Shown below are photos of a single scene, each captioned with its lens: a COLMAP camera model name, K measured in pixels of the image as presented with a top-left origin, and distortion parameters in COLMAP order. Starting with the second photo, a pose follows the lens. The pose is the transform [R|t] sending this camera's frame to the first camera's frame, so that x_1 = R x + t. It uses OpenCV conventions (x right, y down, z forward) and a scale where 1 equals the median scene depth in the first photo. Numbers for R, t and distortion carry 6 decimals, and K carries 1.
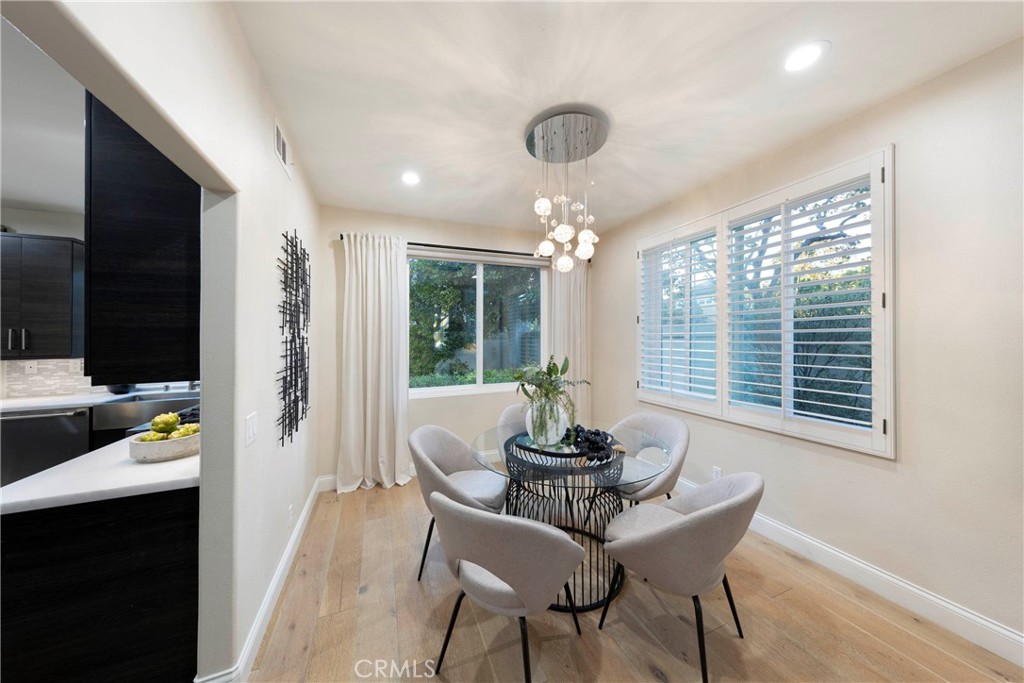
lens RADIAL K [[318.0, 0, 516.2], [0, 318.0, 335.9], [0, 0, 1]] dist [0.003634, -0.000035]
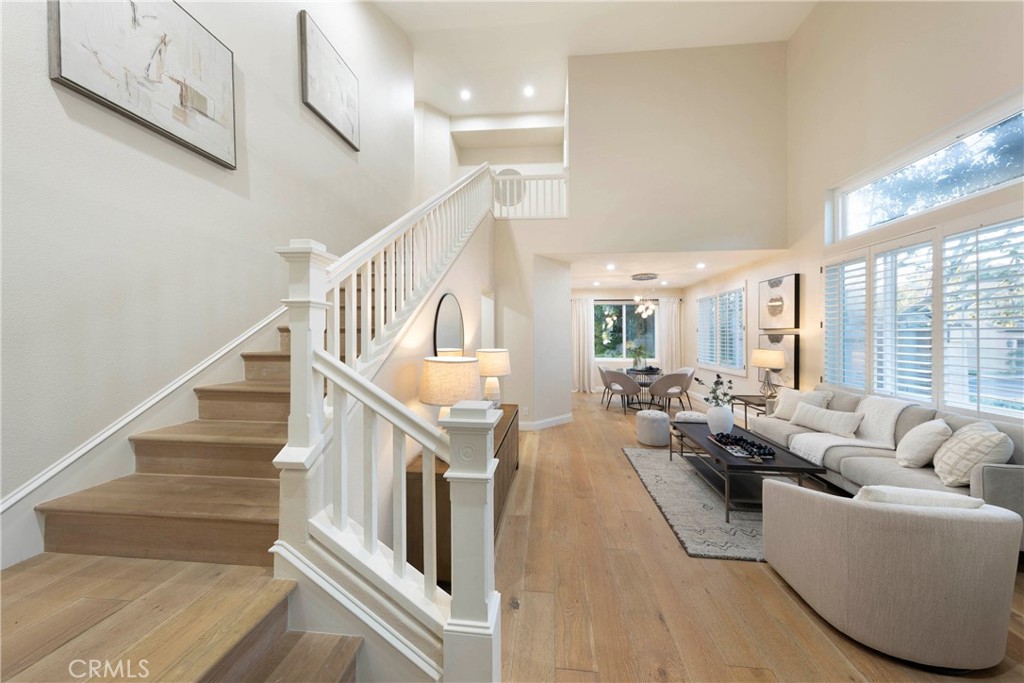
lens RADIAL K [[318.0, 0, 514.2], [0, 318.0, 340.2], [0, 0, 1]] dist [0.003634, -0.000035]
pose [[0.868643, 0.000018, -0.495439, 0.363680], [0.008871, 0.999839, 0.015588, -0.016016], [0.495360, -0.017935, 0.868503, -1.537079]]
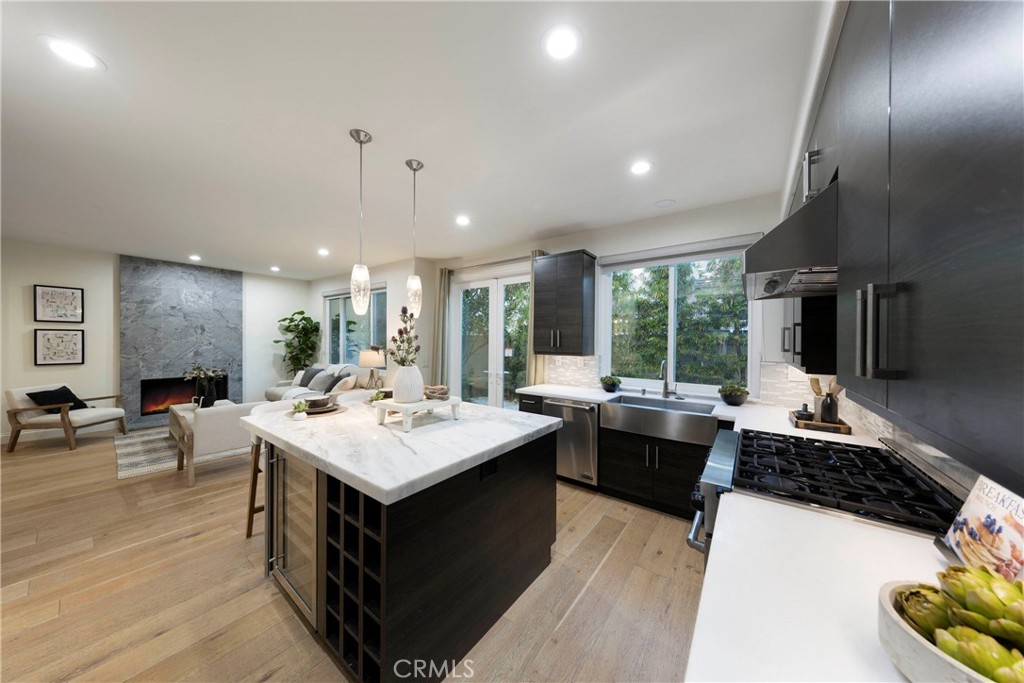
lens RADIAL K [[318.0, 0, 517.2], [0, 318.0, 343.9], [0, 0, 1]] dist [0.003634, -0.000035]
pose [[0.497488, 0.013451, -0.867367, -0.492351], [-0.002413, 0.999897, 0.014123, 0.012442], [0.867467, -0.004933, 0.497469, 0.226125]]
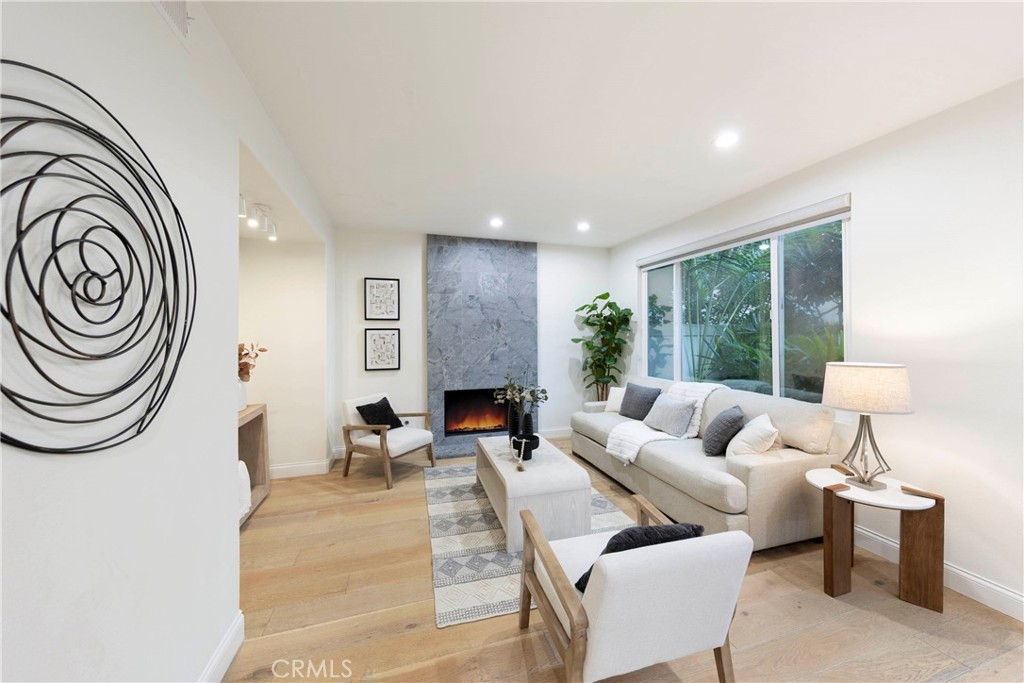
lens RADIAL K [[363.3, 0, 512.0], [0, 363.3, 339.4], [0, 0, 1]] dist [-0.003574, -0.000027]
pose [[-0.126376, 0.009786, -0.991934, -1.417961], [0.012882, 0.999883, 0.008223, 0.008953], [0.991899, -0.011739, -0.126487, -0.160632]]
